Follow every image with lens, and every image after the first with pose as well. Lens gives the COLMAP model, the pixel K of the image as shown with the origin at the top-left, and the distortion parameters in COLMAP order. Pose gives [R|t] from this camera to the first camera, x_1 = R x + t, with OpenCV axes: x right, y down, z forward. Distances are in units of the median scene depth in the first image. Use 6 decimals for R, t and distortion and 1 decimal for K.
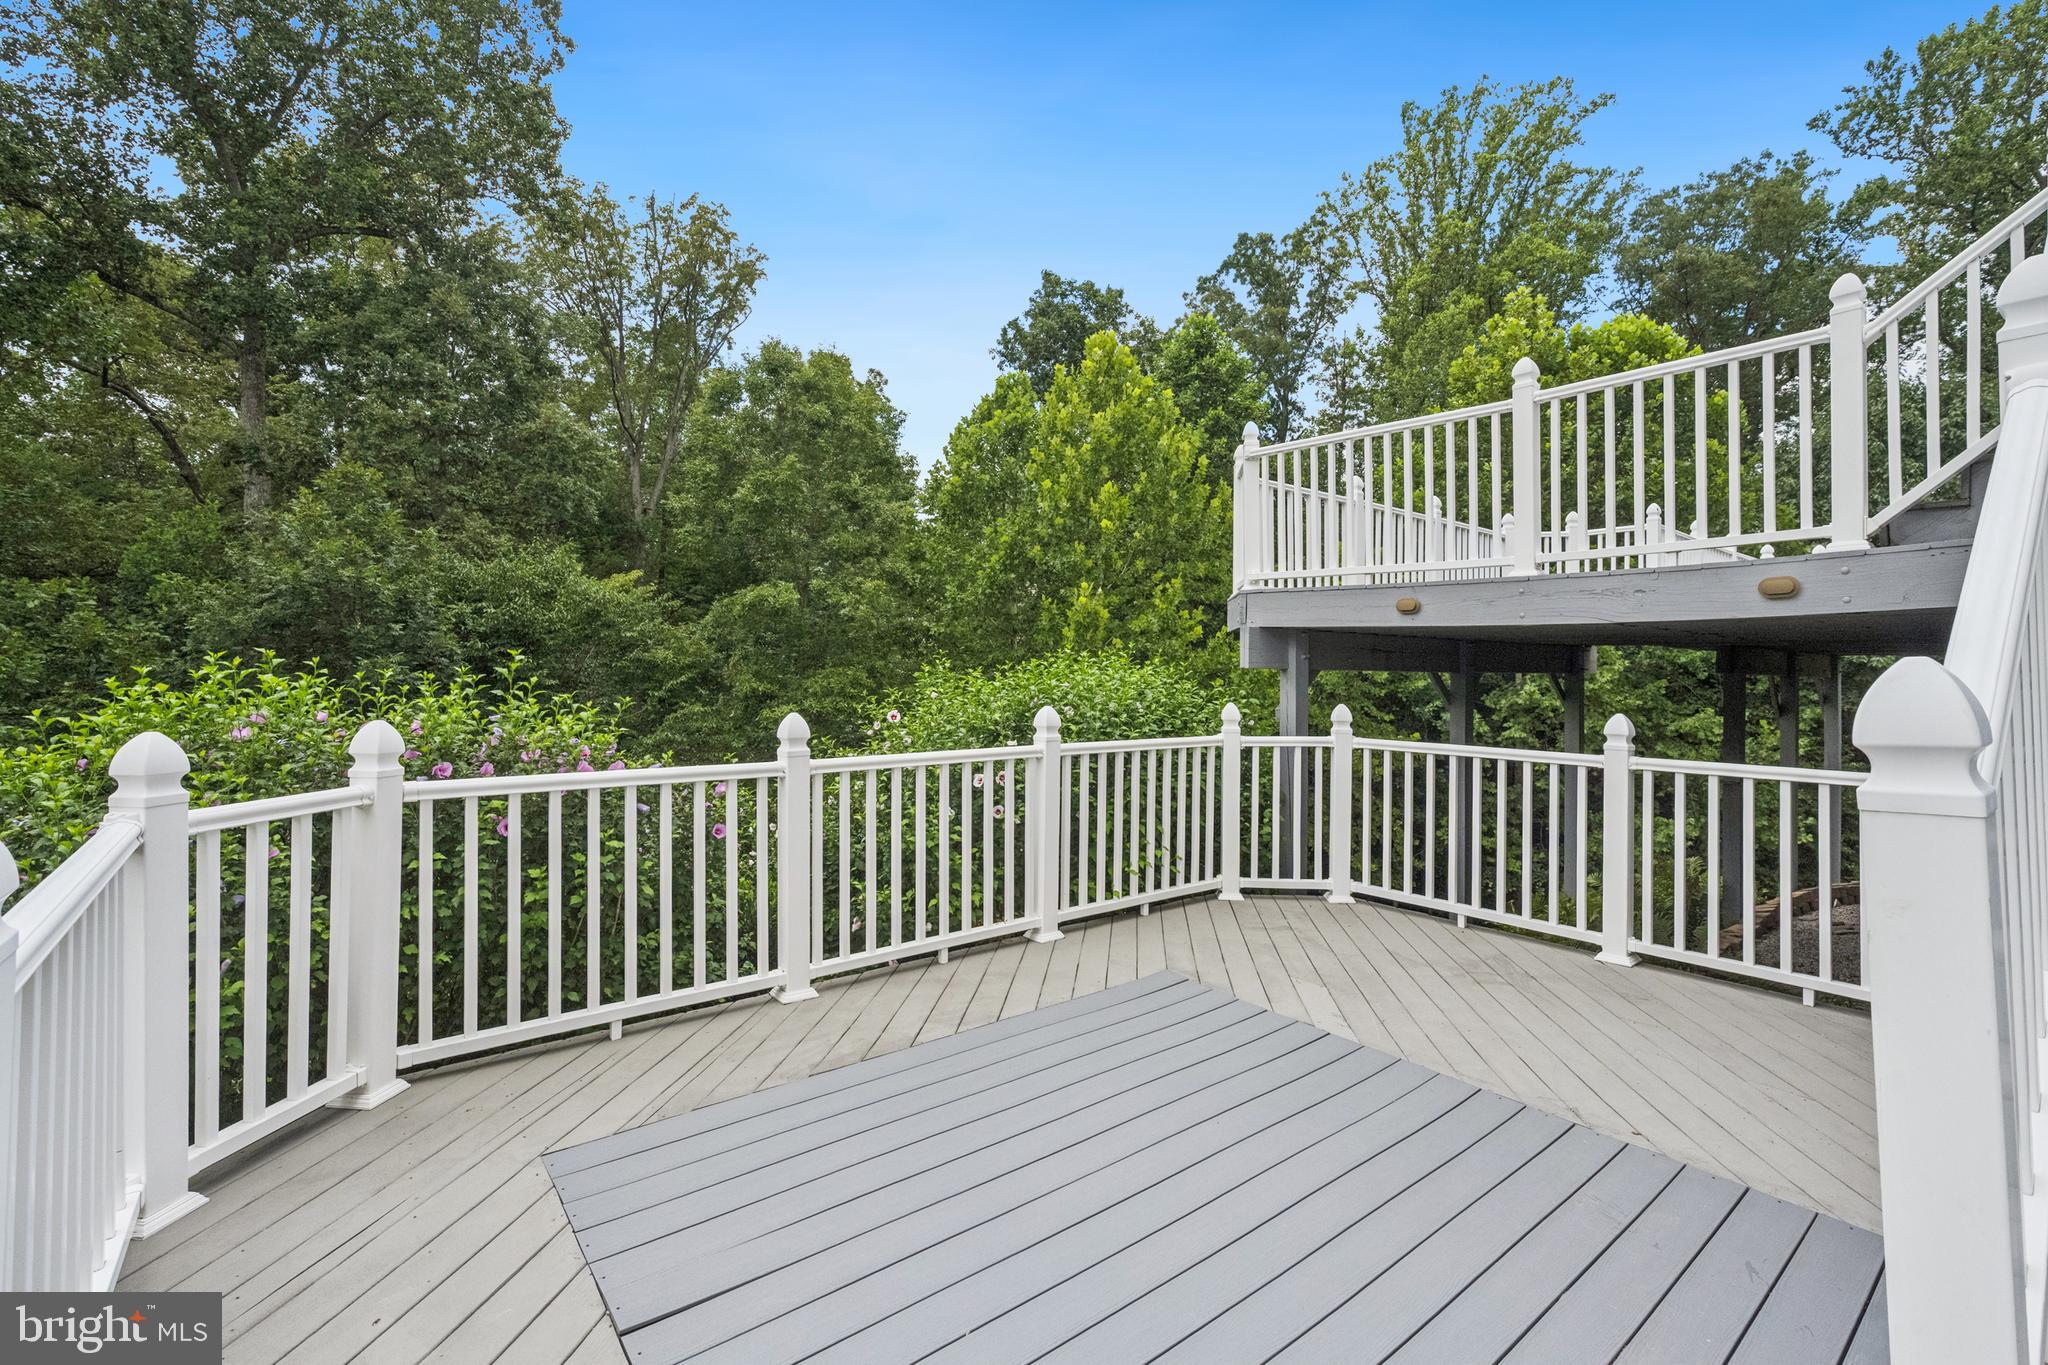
lens RADIAL K [[898.3, 0, 1012.4], [0, 898.3, 674.1], [0, 0, 1]] dist [-0.002950, -0.001025]
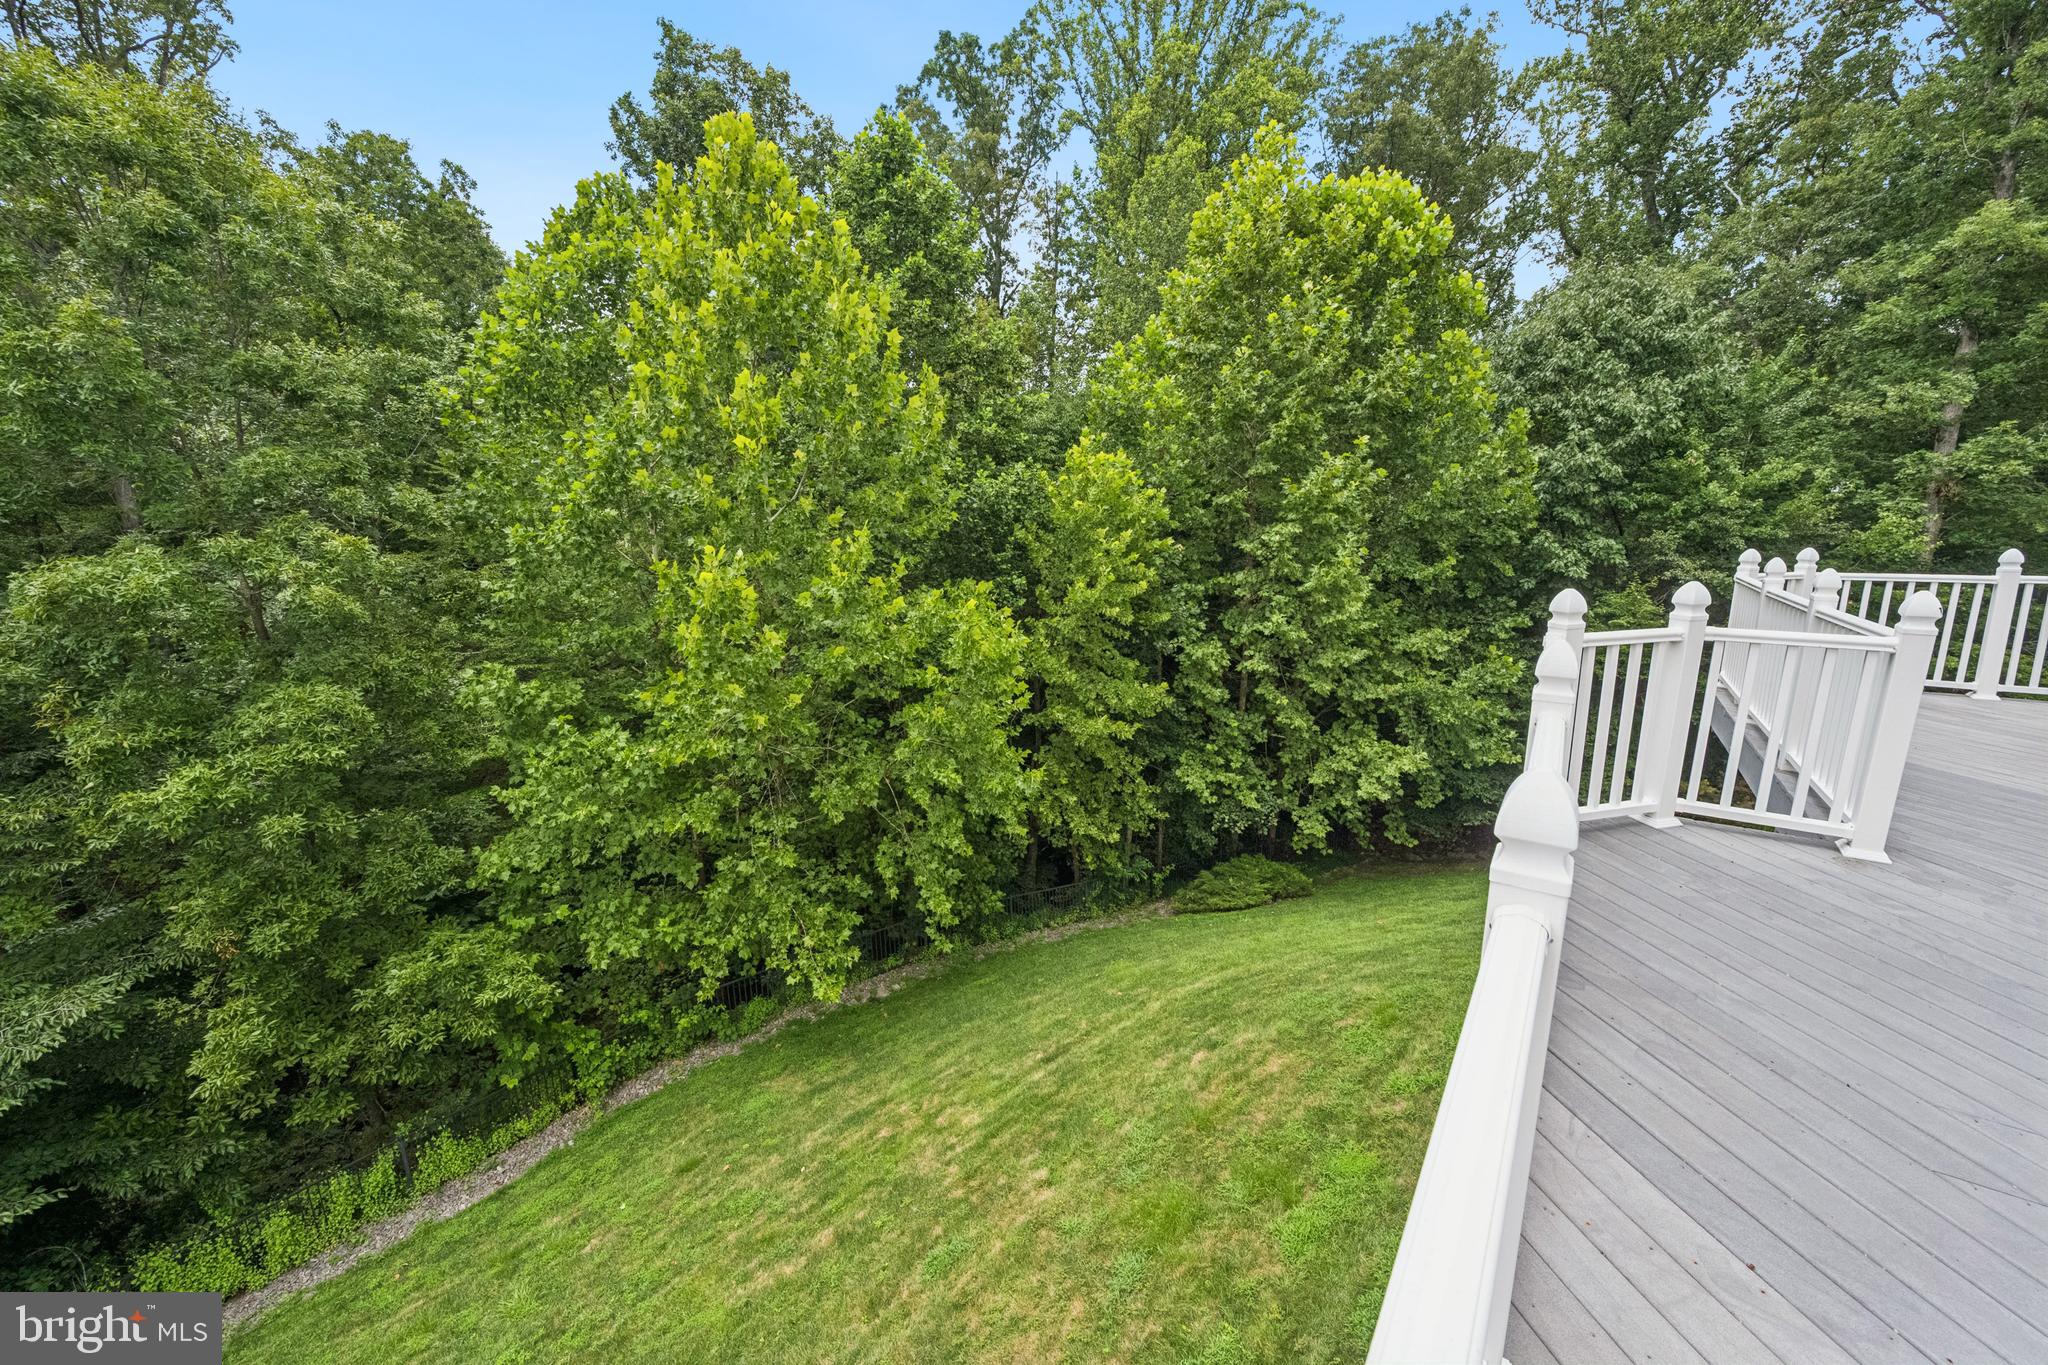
lens RADIAL K [[807.3, 0, 1015.0], [0, 807.3, 682.2], [0, 0, 1]] dist [-0.005641, 0.001423]
pose [[0.951454, -0.087136, 0.295200, 0.047591], [0.024940, 0.977763, 0.208227, -0.052998], [-0.306780, -0.190756, 0.932469, 0.175493]]
